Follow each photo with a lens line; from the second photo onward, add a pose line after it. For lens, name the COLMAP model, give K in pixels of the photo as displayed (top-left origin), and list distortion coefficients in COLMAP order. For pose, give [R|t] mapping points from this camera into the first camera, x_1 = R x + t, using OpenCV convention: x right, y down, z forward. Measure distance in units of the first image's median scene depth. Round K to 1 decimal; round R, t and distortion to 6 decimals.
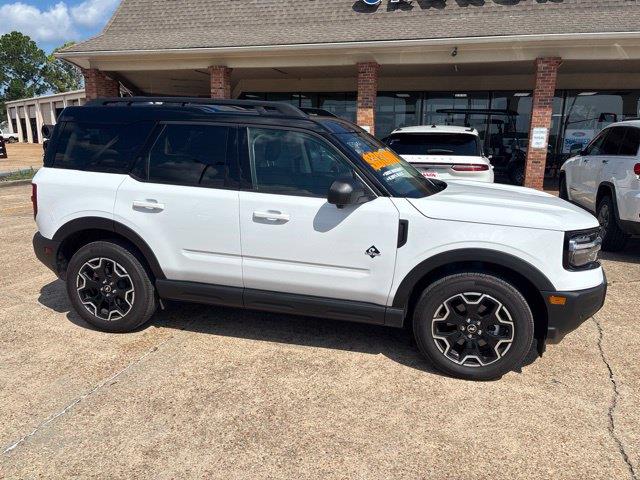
lens RADIAL K [[485.4, 0, 322.3], [0, 485.4, 242.0], [0, 0, 1]] dist [0.044528, -0.048821]
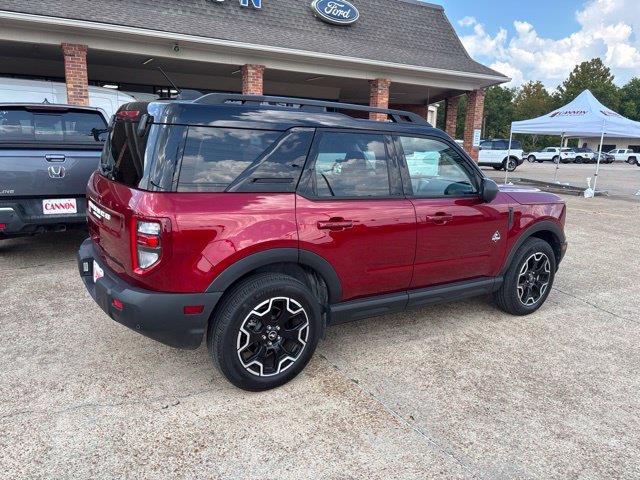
lens RADIAL K [[484.8, 0, 314.8], [0, 484.8, 242.3], [0, 0, 1]] dist [0.049366, -0.055567]
pose [[0.685438, -0.150309, 0.712448, -0.952657], [0.138896, 0.987485, 0.074705, -0.105795], [-0.714761, 0.047750, 0.697737, 0.396755]]
